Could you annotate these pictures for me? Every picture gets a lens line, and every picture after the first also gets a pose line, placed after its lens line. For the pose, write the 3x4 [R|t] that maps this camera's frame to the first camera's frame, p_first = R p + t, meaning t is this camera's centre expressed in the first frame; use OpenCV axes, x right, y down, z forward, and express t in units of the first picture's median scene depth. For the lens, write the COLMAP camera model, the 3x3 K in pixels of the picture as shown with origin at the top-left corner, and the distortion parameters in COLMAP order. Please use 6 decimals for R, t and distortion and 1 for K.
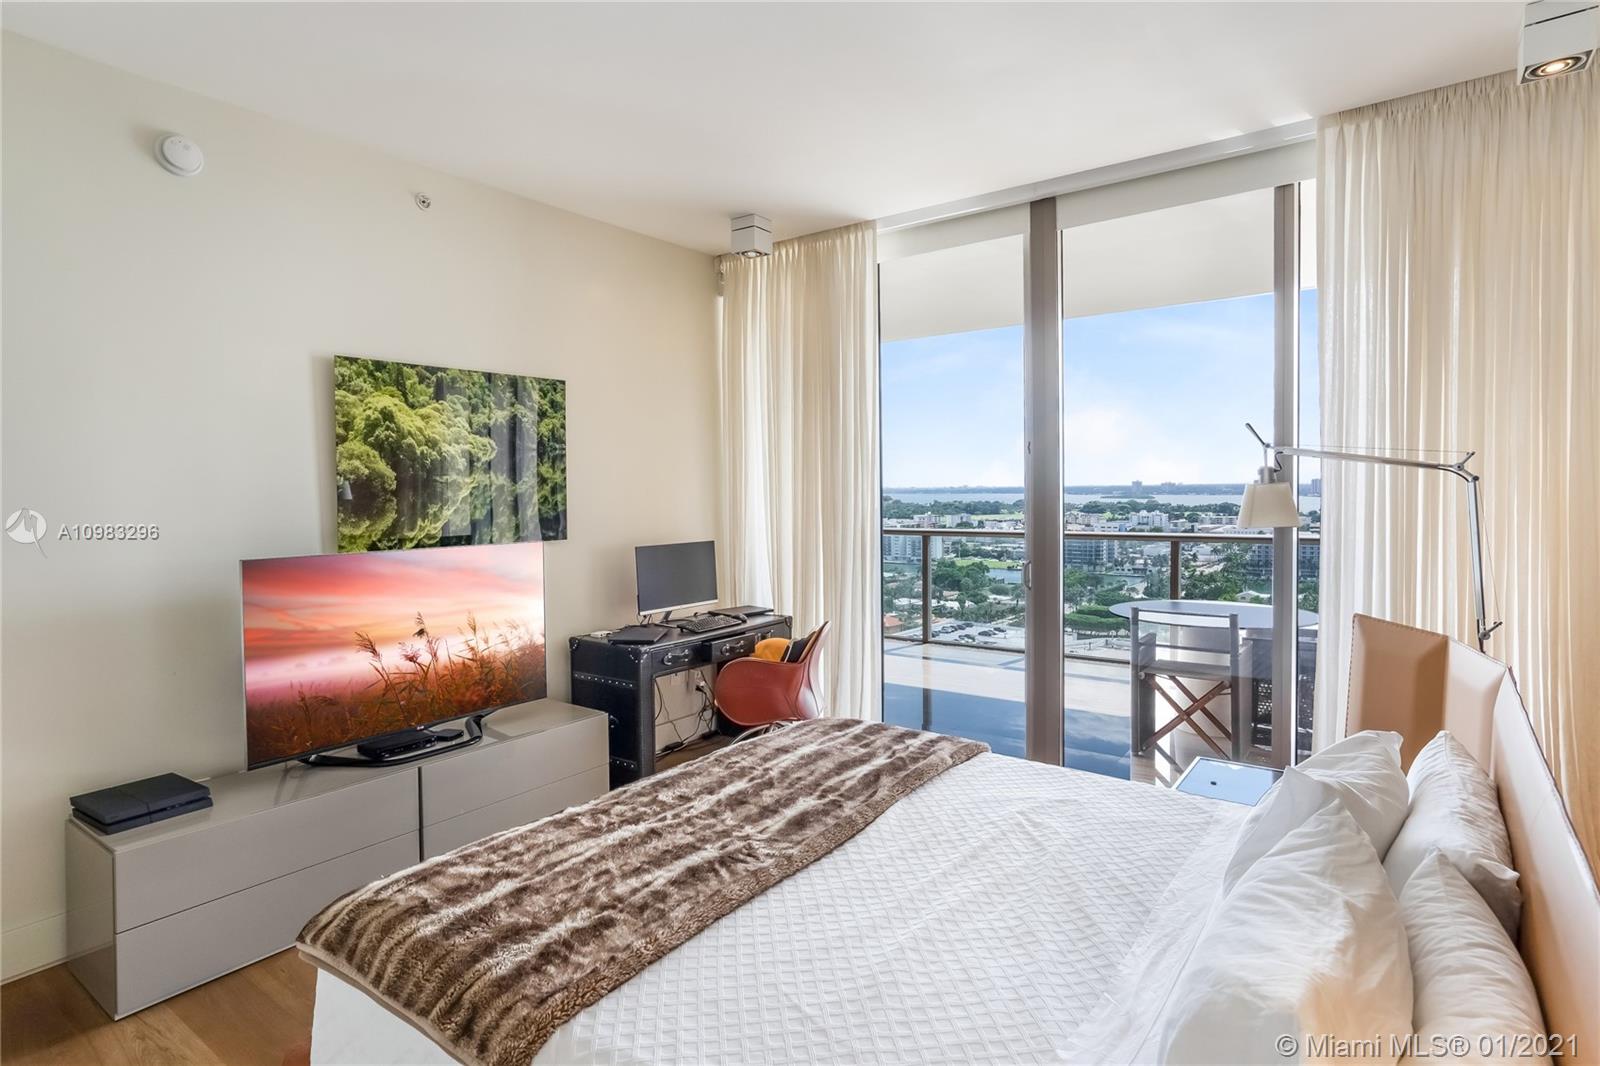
lens RADIAL K [[847.6, 0, 800.9], [0, 847.6, 494.1], [0, 0, 1]] dist [-0.007464, -0.000402]
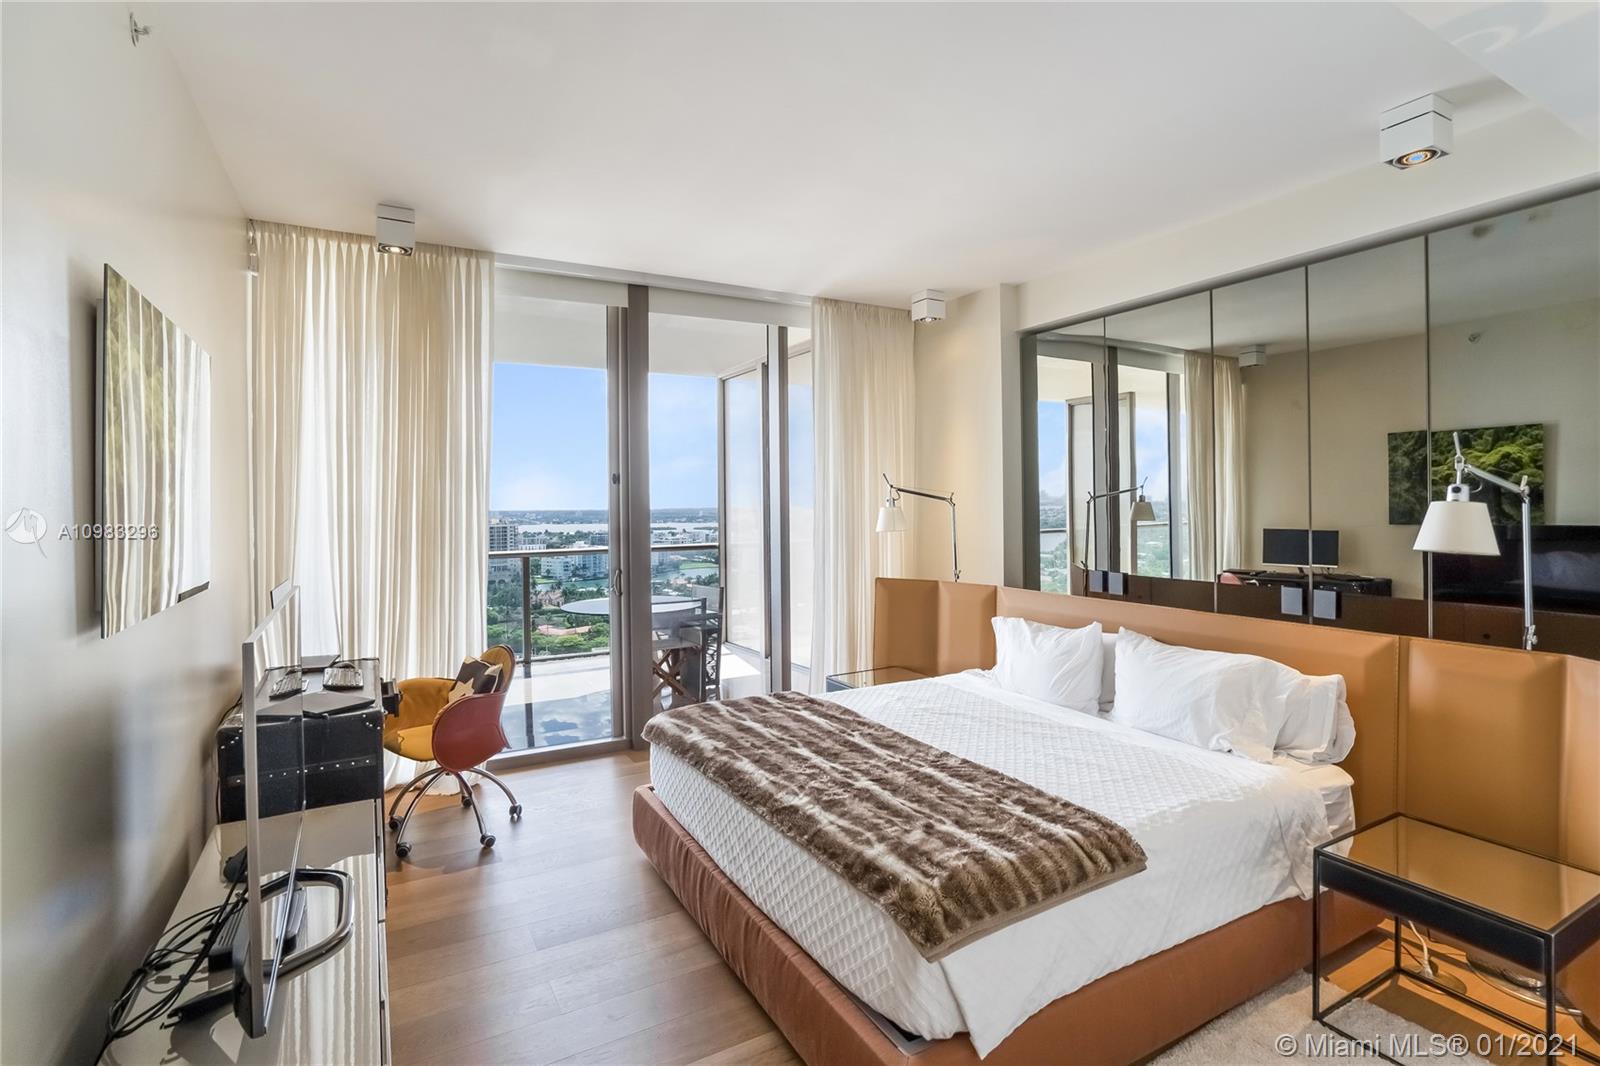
lens RADIAL K [[744.8, 0, 797.9], [0, 744.8, 507.1], [0, 0, 1]] dist [-0.053679, 0.000072]
pose [[0.408427, 0.006348, 0.912769, -1.088897], [0.016834, 0.999753, -0.014486, 0.008374], [-0.912636, 0.021282, 0.408219, 0.580110]]
